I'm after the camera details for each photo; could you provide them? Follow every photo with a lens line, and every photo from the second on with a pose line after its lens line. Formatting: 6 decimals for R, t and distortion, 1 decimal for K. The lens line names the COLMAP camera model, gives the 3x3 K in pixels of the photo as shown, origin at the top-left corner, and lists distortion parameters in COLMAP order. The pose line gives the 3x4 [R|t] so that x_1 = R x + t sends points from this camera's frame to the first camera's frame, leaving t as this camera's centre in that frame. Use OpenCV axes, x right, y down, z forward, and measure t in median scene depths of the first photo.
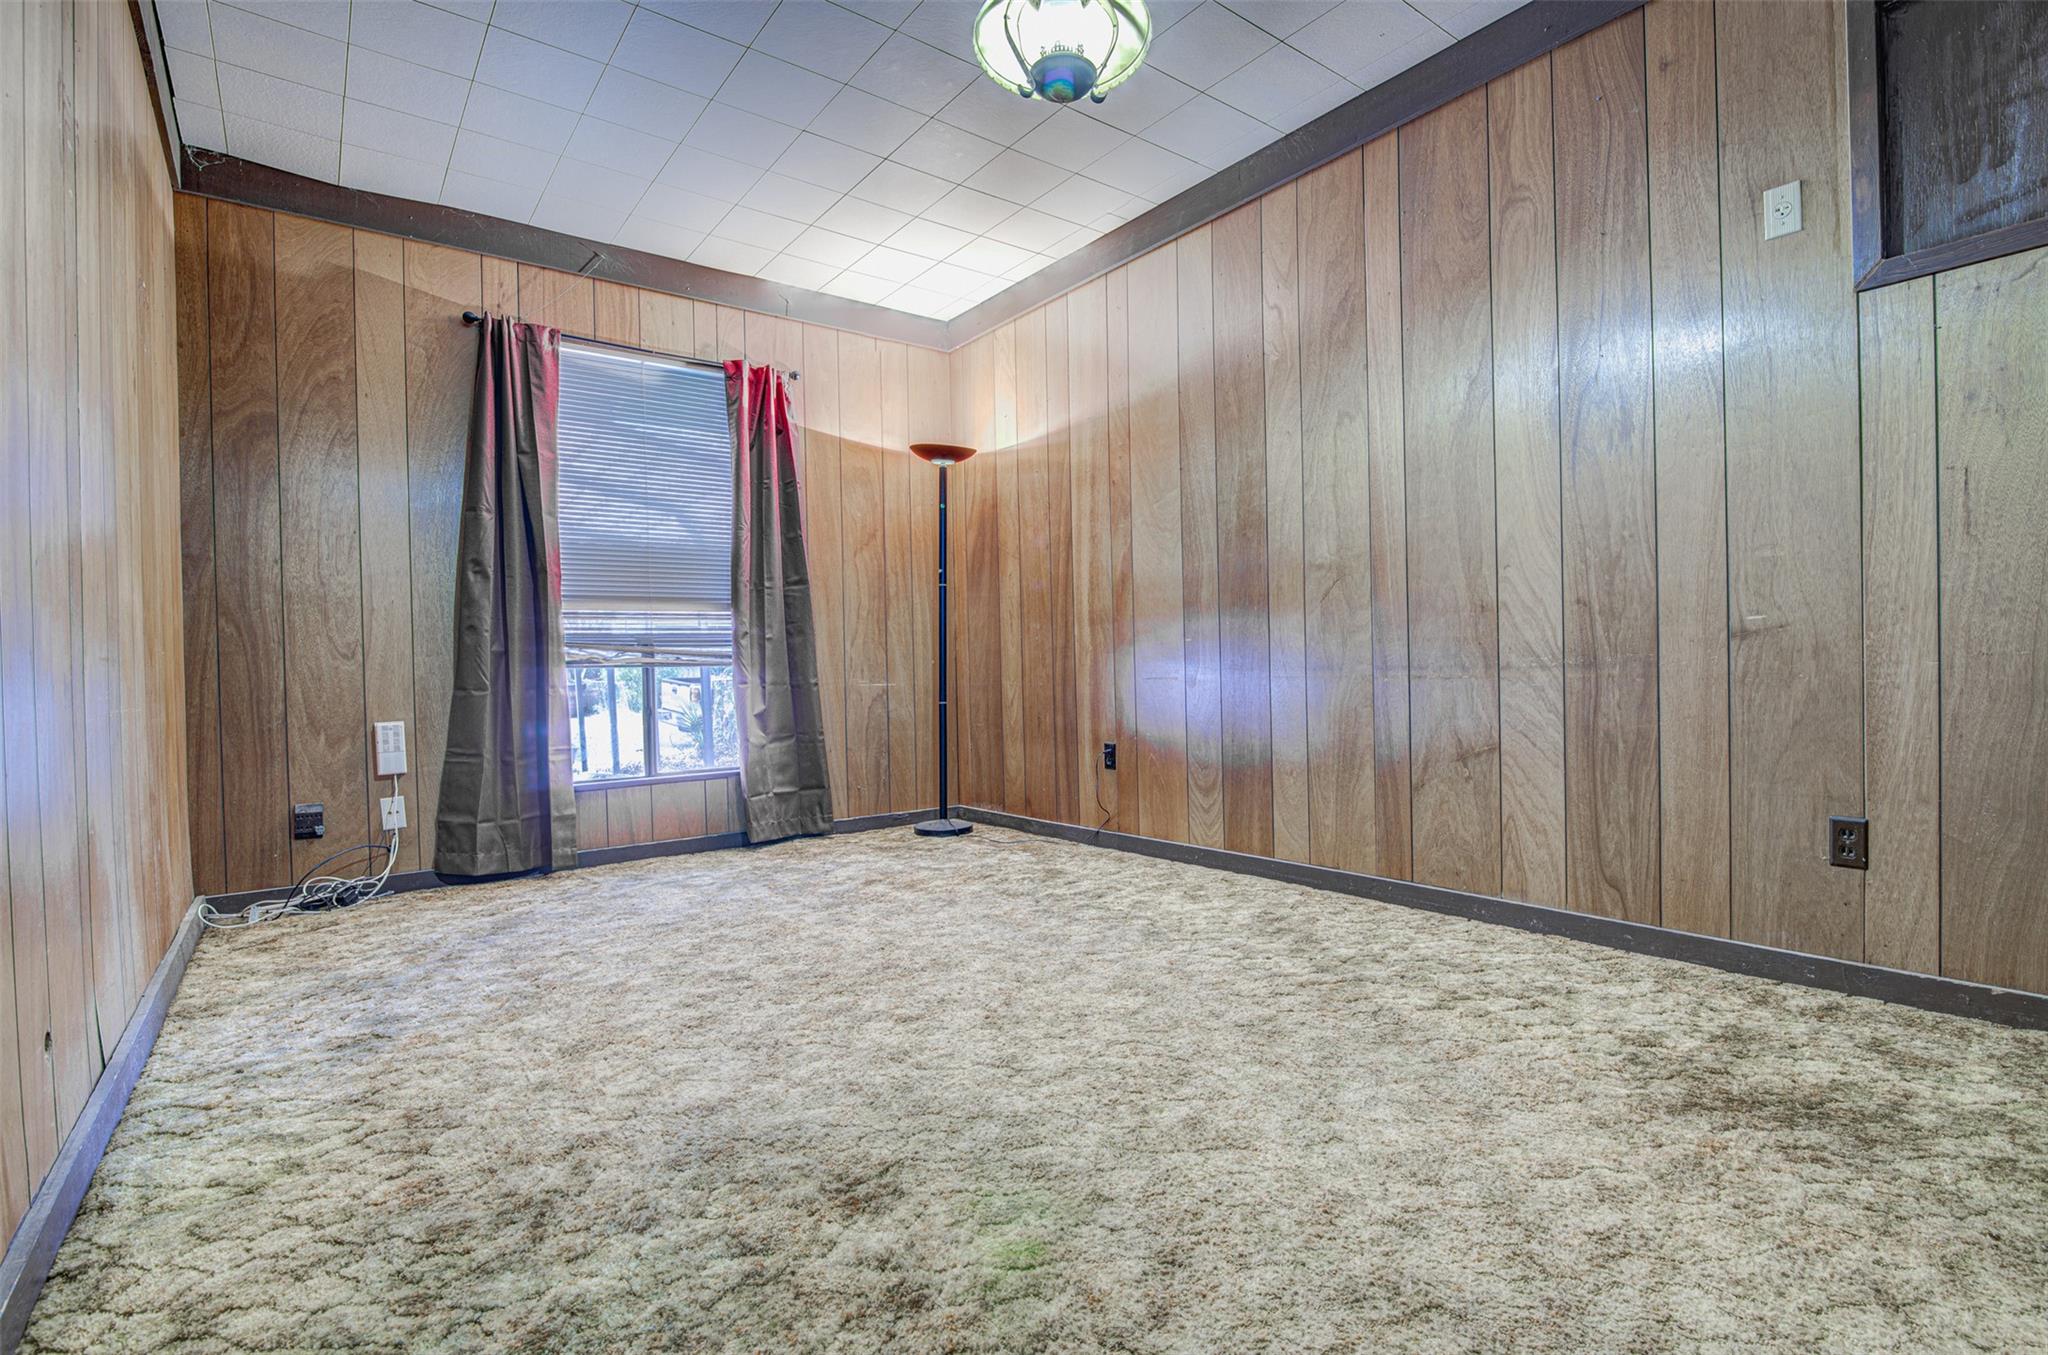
lens RADIAL K [[940.3, 0, 1028.0], [0, 940.3, 674.3], [0, 0, 1]] dist [-0.014633, -0.000366]
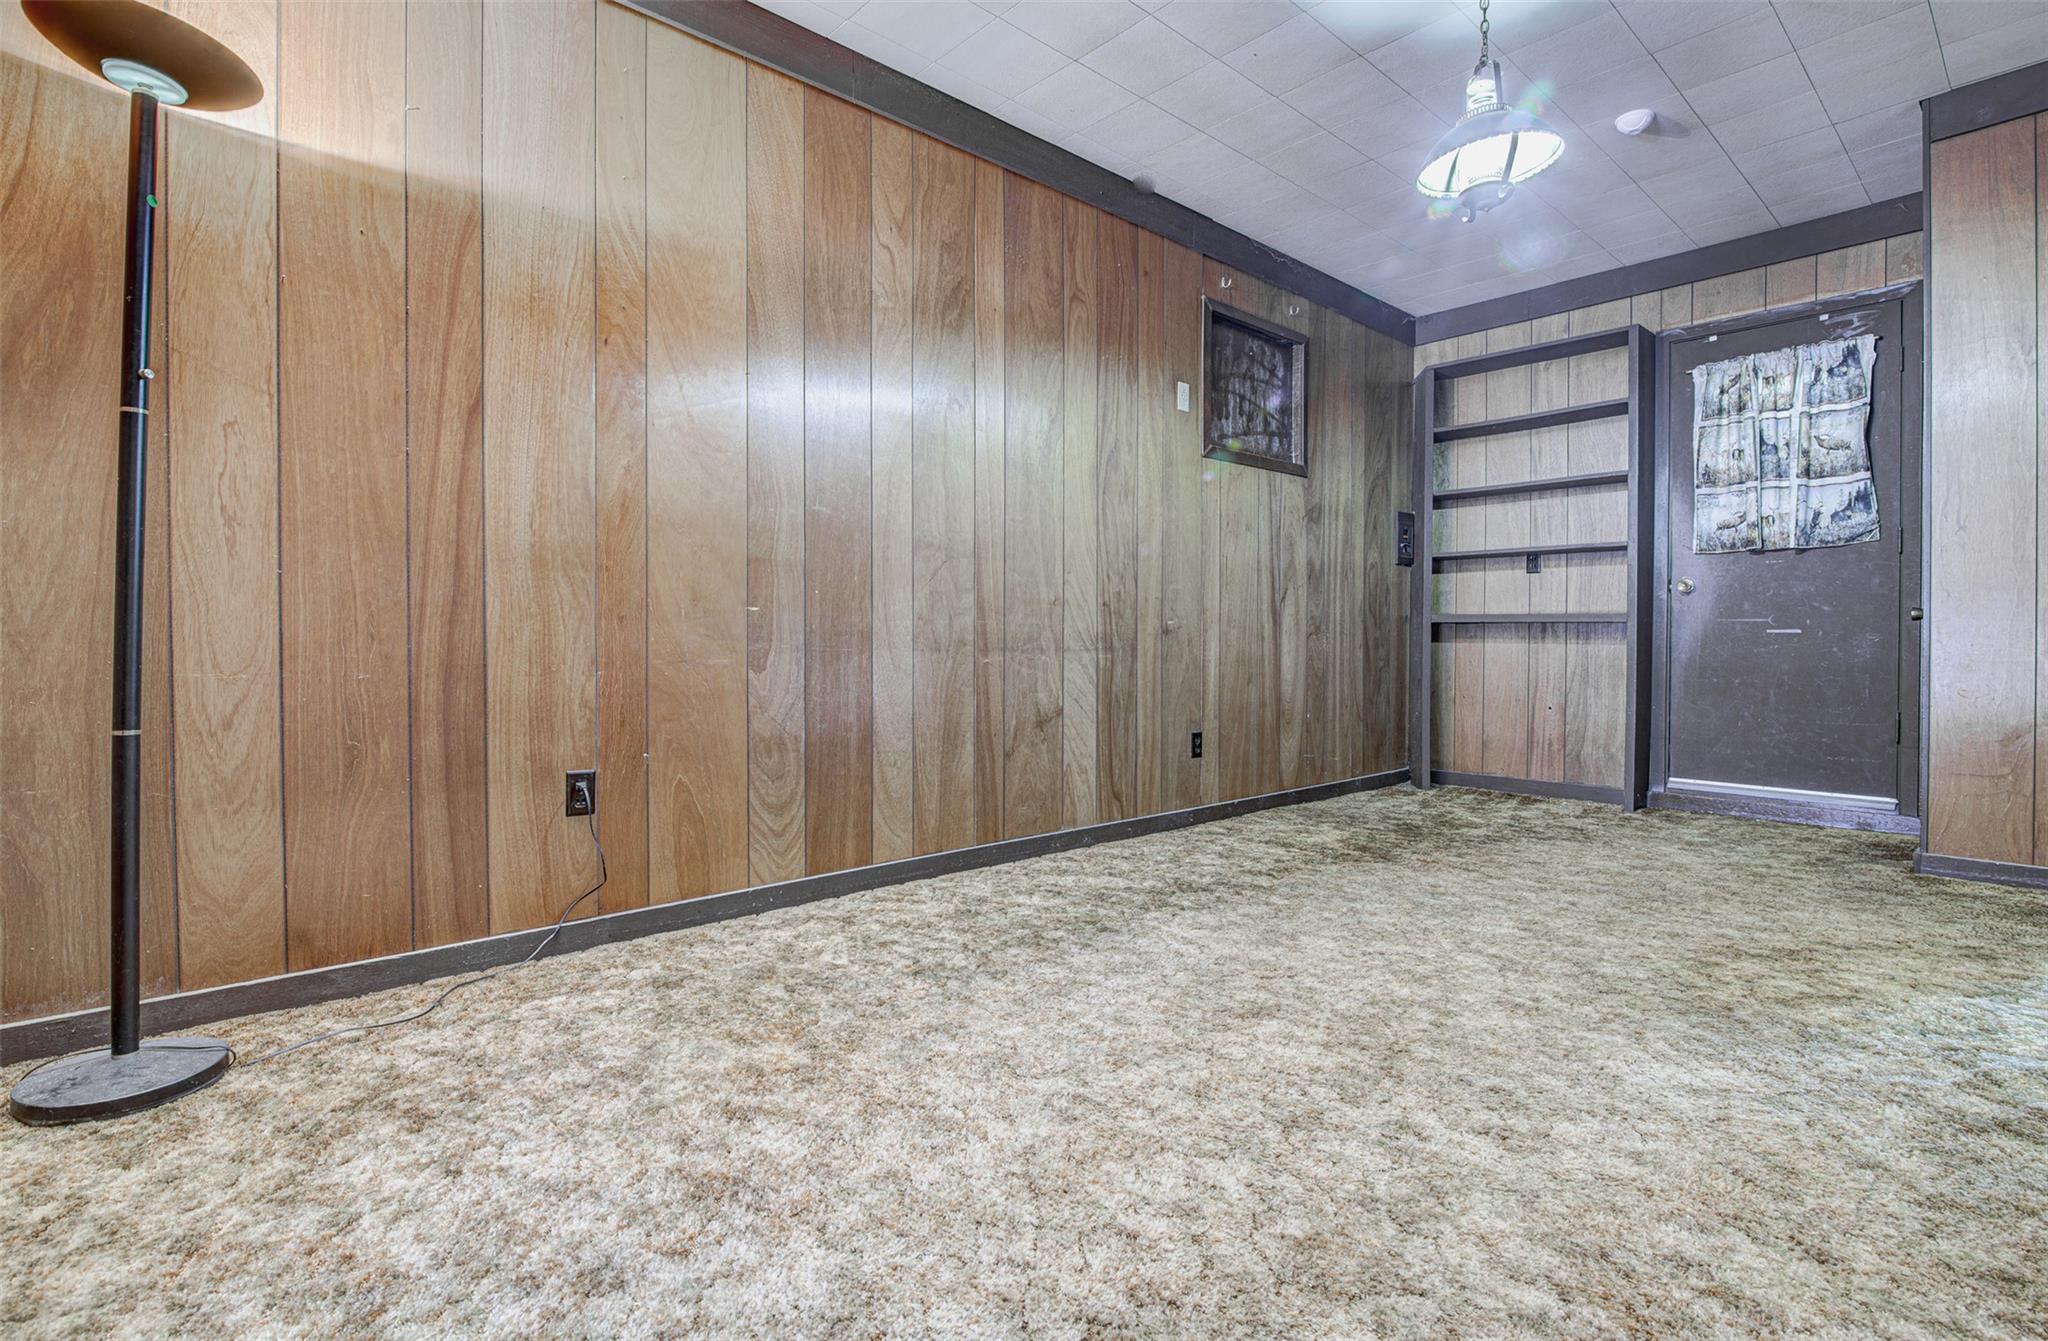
lens RADIAL K [[987.0, 0, 1029.6], [0, 987.0, 655.7], [0, 0, 1]] dist [-0.015206, -0.000299]
pose [[-0.085808, 0.011732, 0.996243, -0.811000], [0.011150, 0.999879, -0.010814, 0.014417], [-0.996249, 0.010181, -0.085929, 1.124456]]
